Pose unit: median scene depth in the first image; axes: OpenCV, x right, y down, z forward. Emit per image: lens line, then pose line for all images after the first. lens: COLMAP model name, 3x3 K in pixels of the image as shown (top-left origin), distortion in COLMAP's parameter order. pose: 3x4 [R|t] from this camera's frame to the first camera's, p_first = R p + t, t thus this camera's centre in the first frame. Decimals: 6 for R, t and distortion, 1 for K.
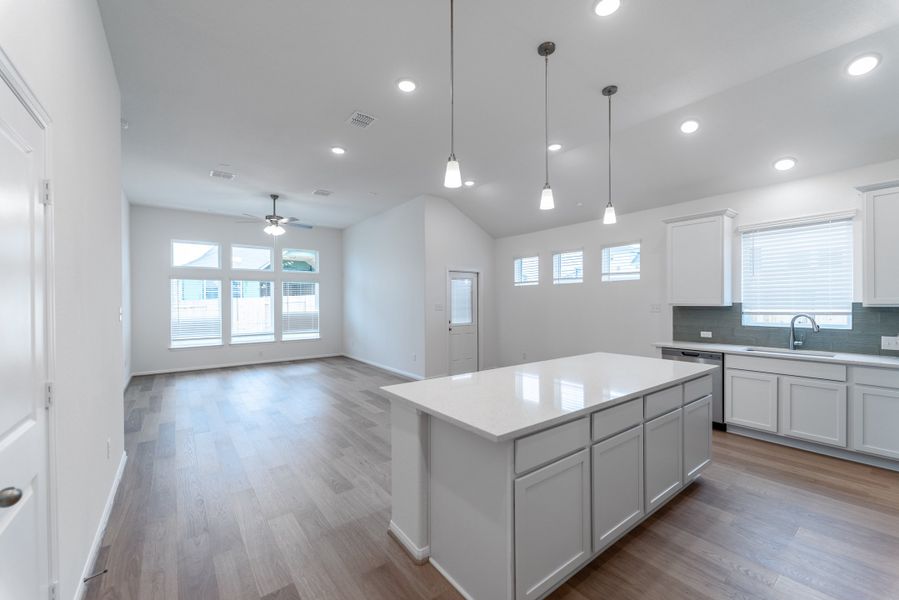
lens RADIAL K [[362.1, 0, 448.7], [0, 362.1, 303.7], [0, 0, 1]] dist [-0.000559, -0.000077]
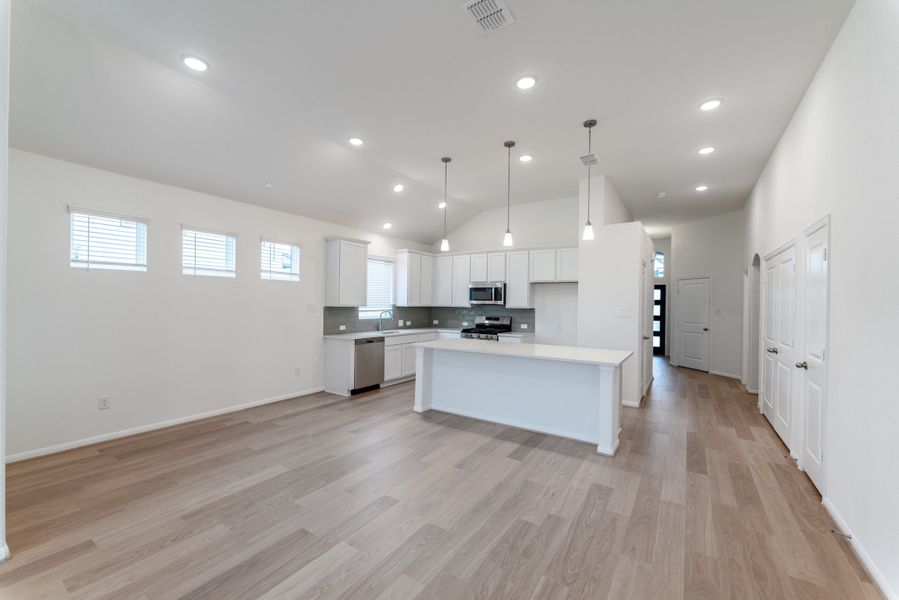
lens RADIAL K [[362.1, 0, 448.7], [0, 362.1, 303.7], [0, 0, 1]] dist [-0.000559, -0.000077]
pose [[-0.327423, -0.000922, 0.944877, -0.842190], [-0.006919, 0.999975, -0.001421, -0.005623], [-0.944853, -0.007003, -0.327421, 1.319192]]
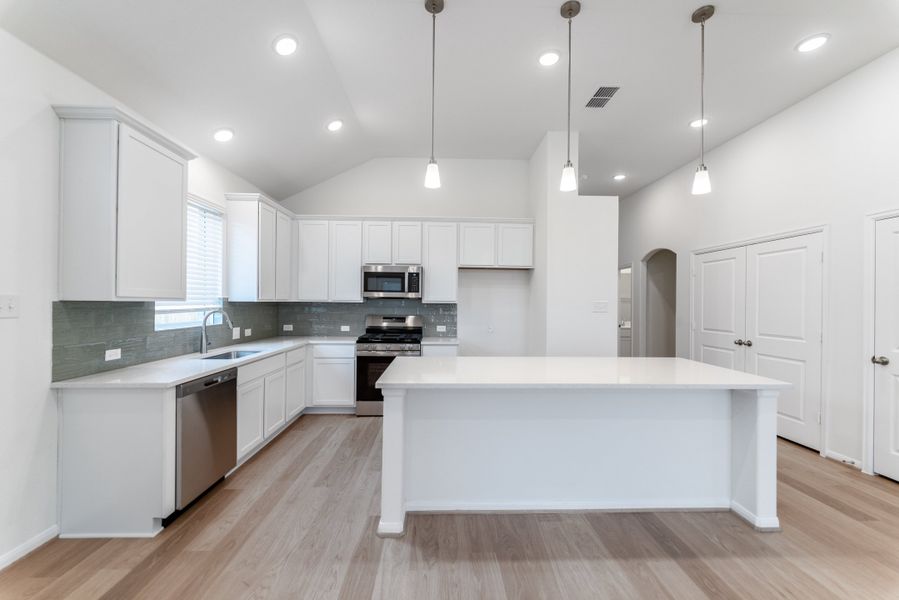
lens RADIAL K [[360.4, 0, 449.0], [0, 360.4, 302.0], [0, 0, 1]] dist [0.000531, -0.000081]
pose [[-0.815337, -0.000049, 0.578987, 0.001123], [-0.000532, 1.000000, -0.000665, 0.008725], [-0.578987, -0.000850, -0.815337, 1.415749]]
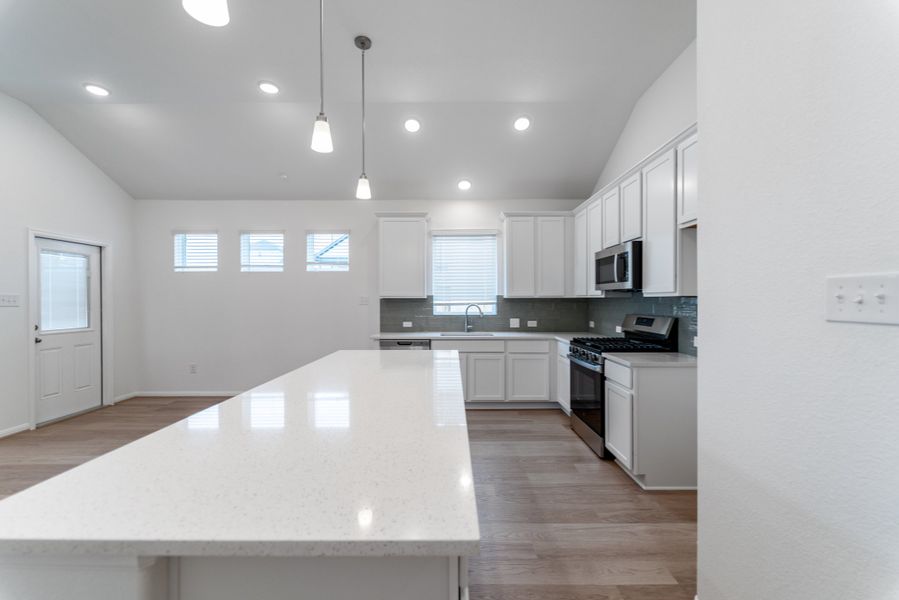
lens RADIAL K [[360.4, 0, 449.0], [0, 360.4, 302.0], [0, 0, 1]] dist [0.000531, -0.000081]
pose [[0.607886, 0.000527, 0.794024, -0.098362], [0.001590, 0.999997, -0.001881, 0.023950], [-0.794023, 0.002406, 0.607883, 0.291631]]
